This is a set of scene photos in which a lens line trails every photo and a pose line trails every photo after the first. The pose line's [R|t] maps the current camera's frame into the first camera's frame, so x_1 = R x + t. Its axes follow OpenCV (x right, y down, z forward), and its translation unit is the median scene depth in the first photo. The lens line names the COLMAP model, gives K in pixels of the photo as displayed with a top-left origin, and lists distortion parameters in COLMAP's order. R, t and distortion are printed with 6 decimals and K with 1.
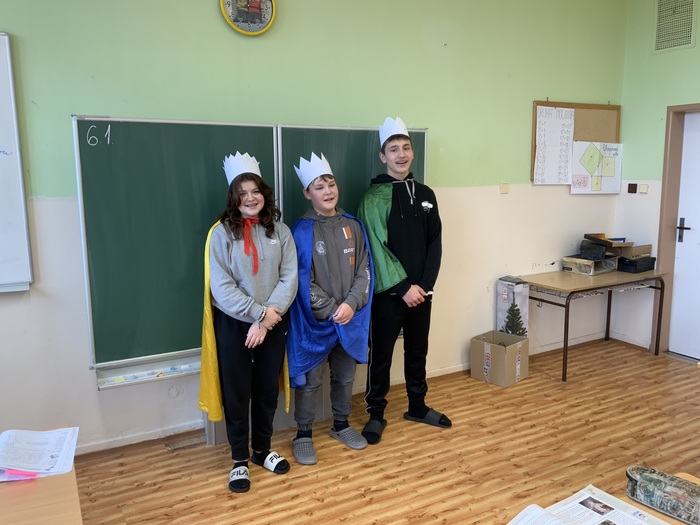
lens RADIAL K [[582.6, 0, 353.6], [0, 582.6, 262.2], [0, 0, 1]] dist [-0.001812, -0.012559]
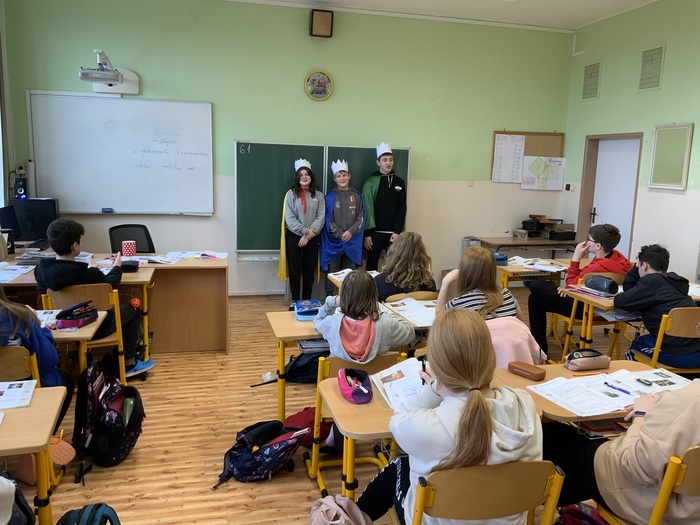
lens RADIAL K [[582.6, 0, 348.5], [0, 582.6, 263.2], [0, 0, 1]] dist [-0.001812, -0.012559]
pose [[0.961734, 0.078816, -0.262402, 0.524142], [-0.077279, 0.996878, 0.016189, 0.142381], [0.262859, 0.004708, 0.964823, -0.975791]]
